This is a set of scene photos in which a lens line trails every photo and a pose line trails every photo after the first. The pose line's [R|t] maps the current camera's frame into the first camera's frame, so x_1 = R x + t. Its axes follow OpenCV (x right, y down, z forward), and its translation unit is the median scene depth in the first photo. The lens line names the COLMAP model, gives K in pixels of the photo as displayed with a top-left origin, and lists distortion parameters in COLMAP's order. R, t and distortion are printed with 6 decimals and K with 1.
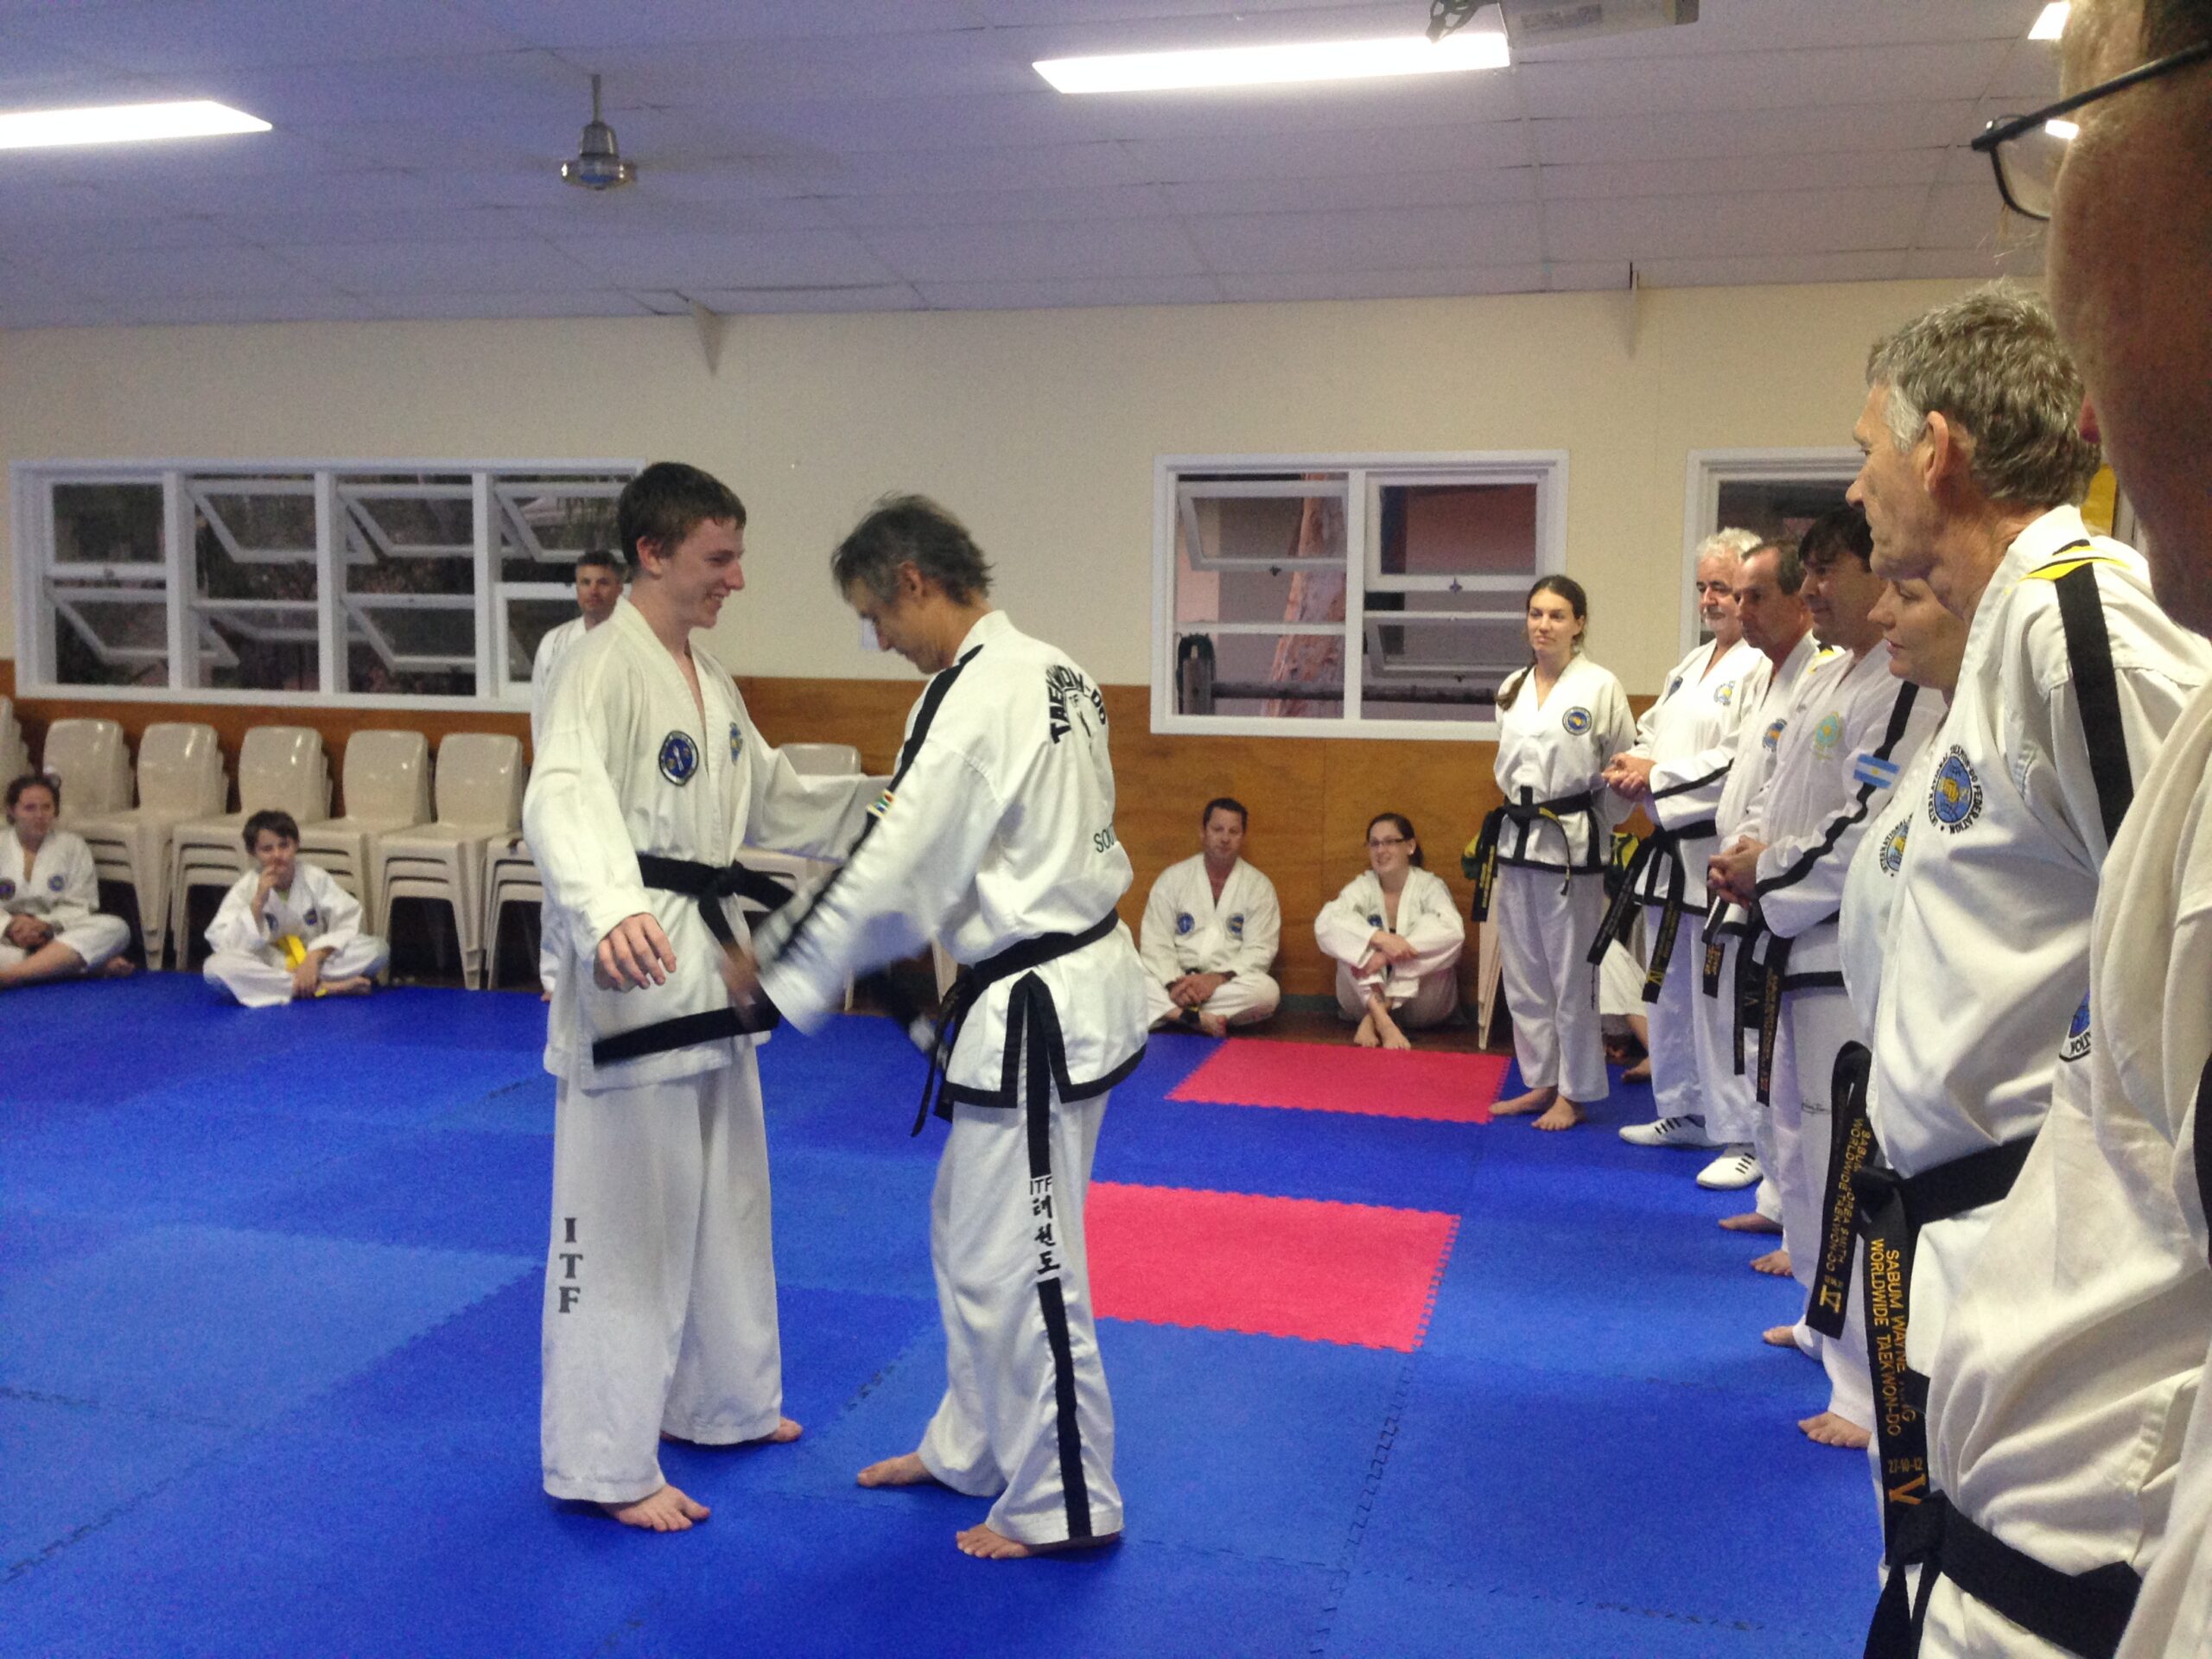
lens RADIAL K [[2009.5, 0, 1123.7], [0, 2009.5, 806.8], [0, 0, 1]] dist [0.062944, 0.000000]
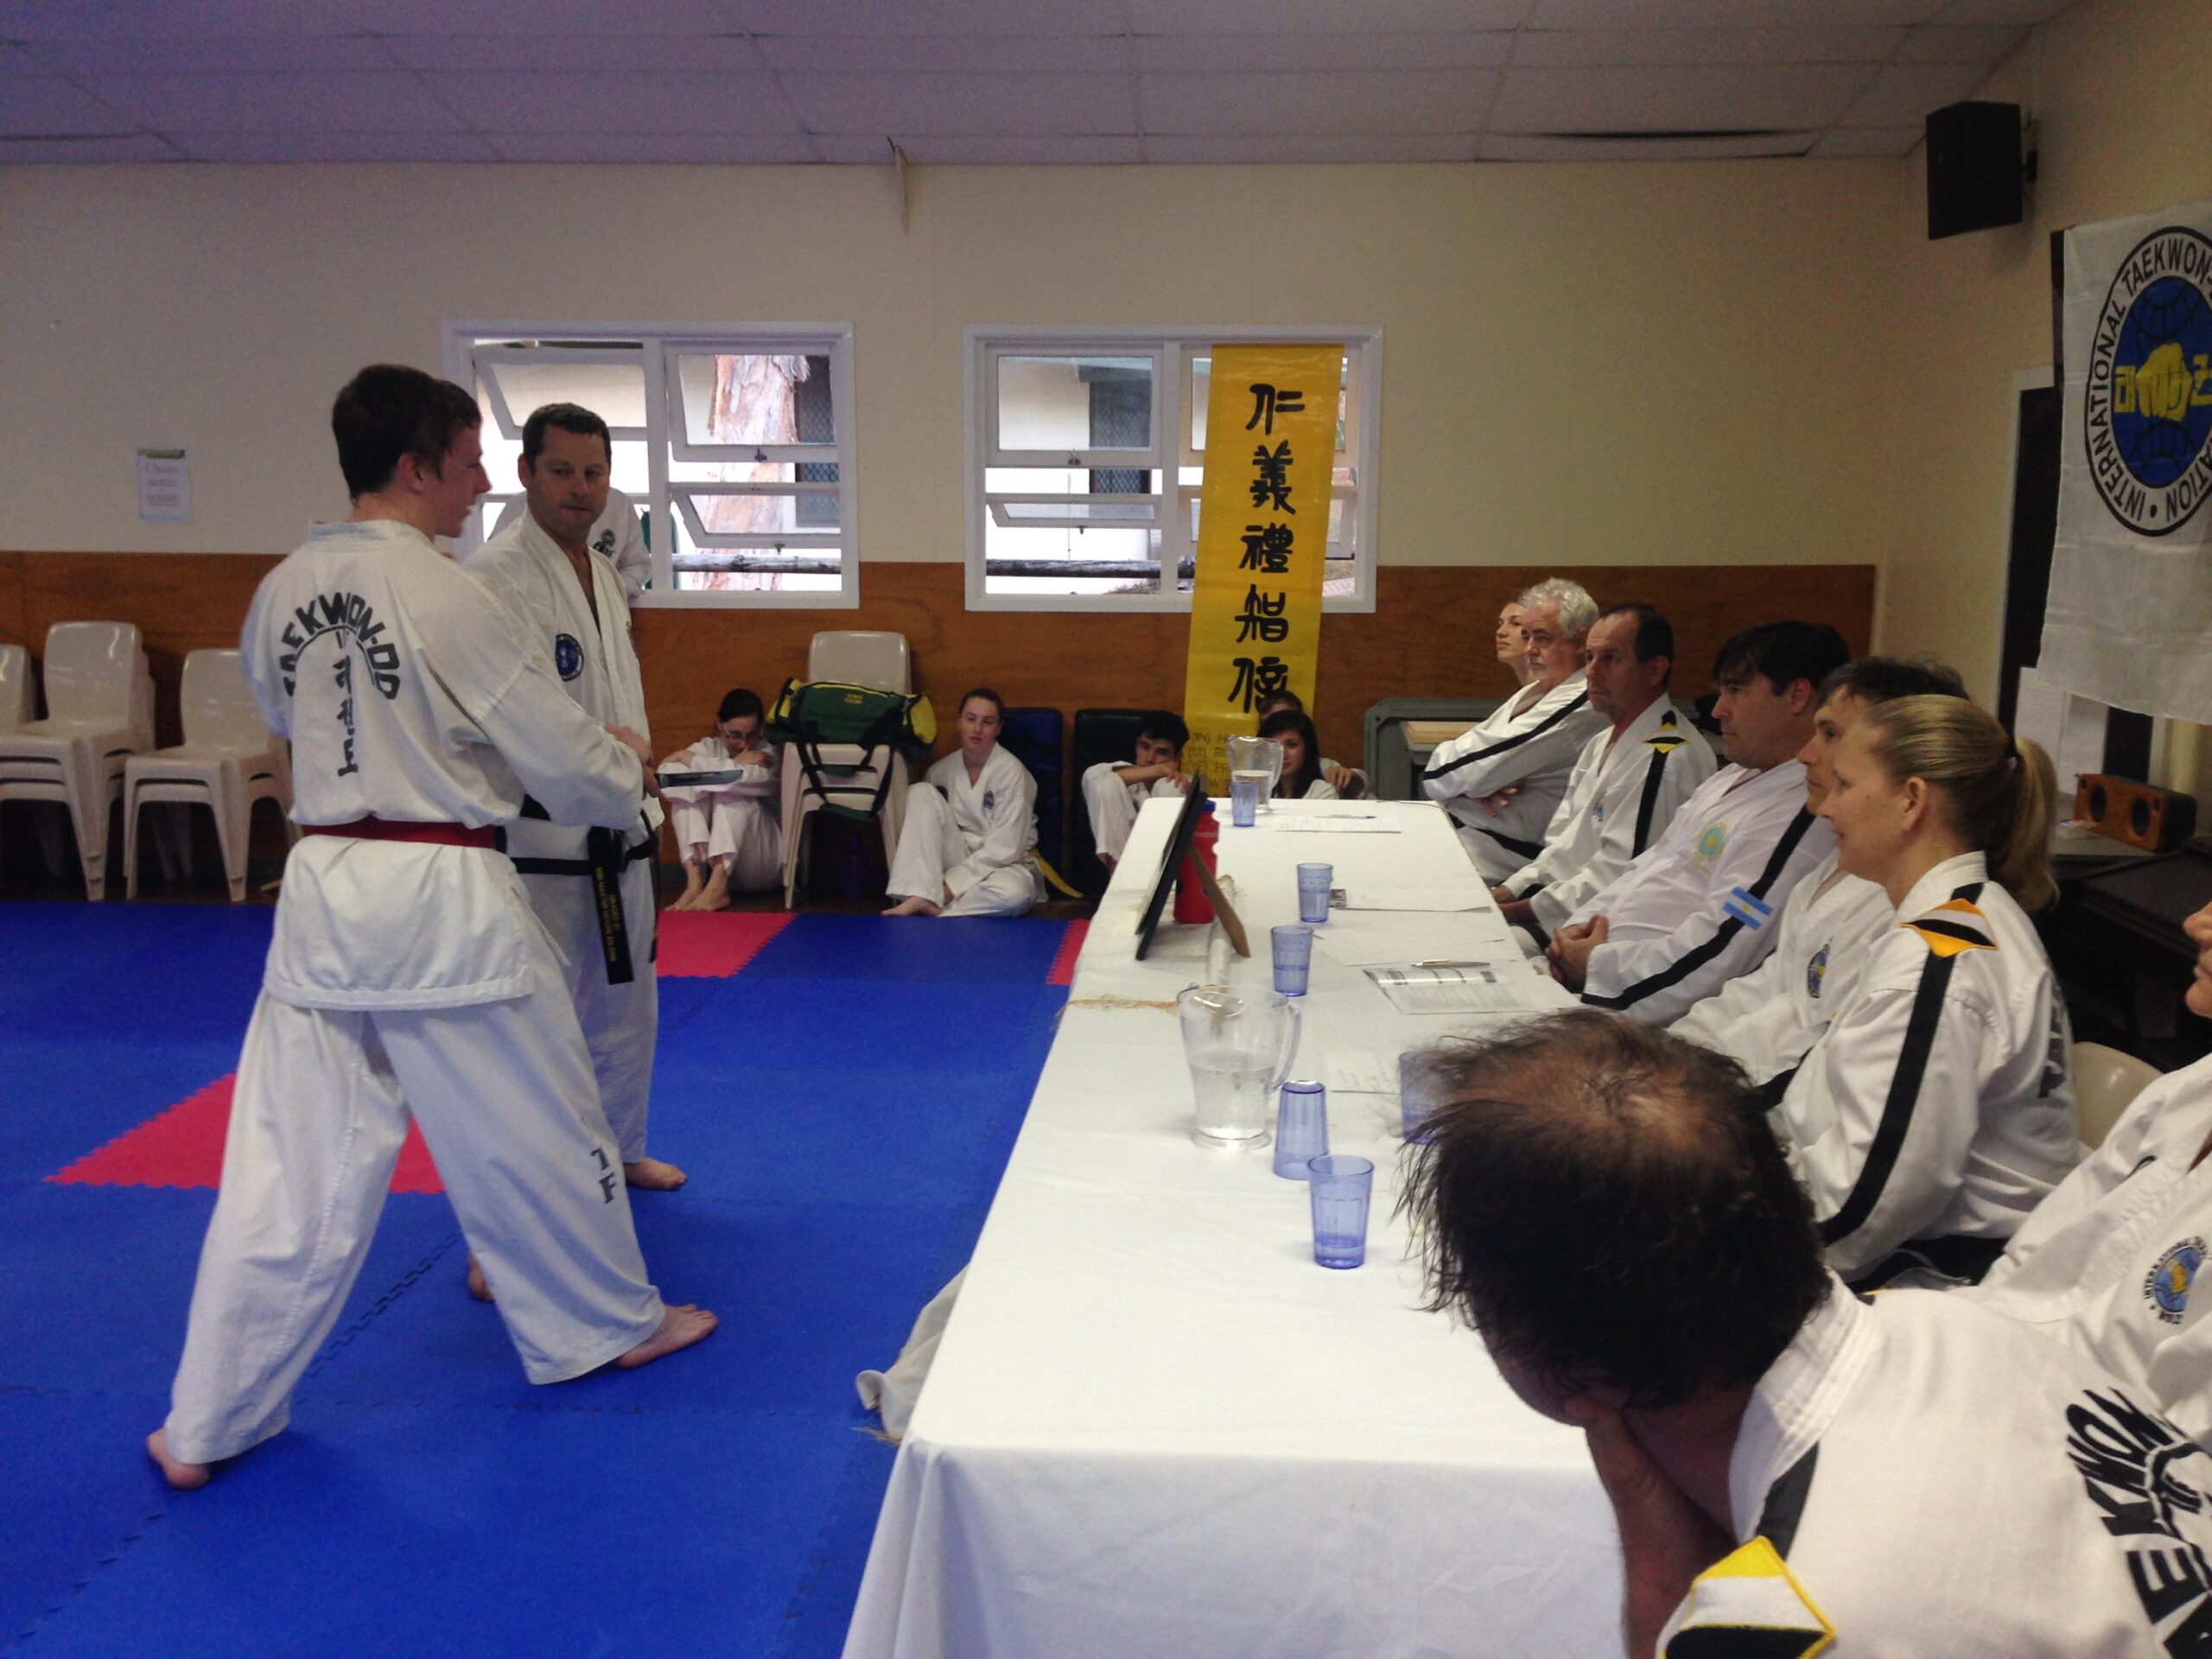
lens RADIAL K [[2009.5, 0, 1125.7], [0, 2009.5, 797.3], [0, 0, 1]] dist [0.062944, 0.000000]
pose [[0.984208, -0.033303, 0.173855, 0.155623], [0.023442, 0.998014, 0.058465, 0.006376], [-0.175457, -0.053466, 0.983034, -0.039351]]
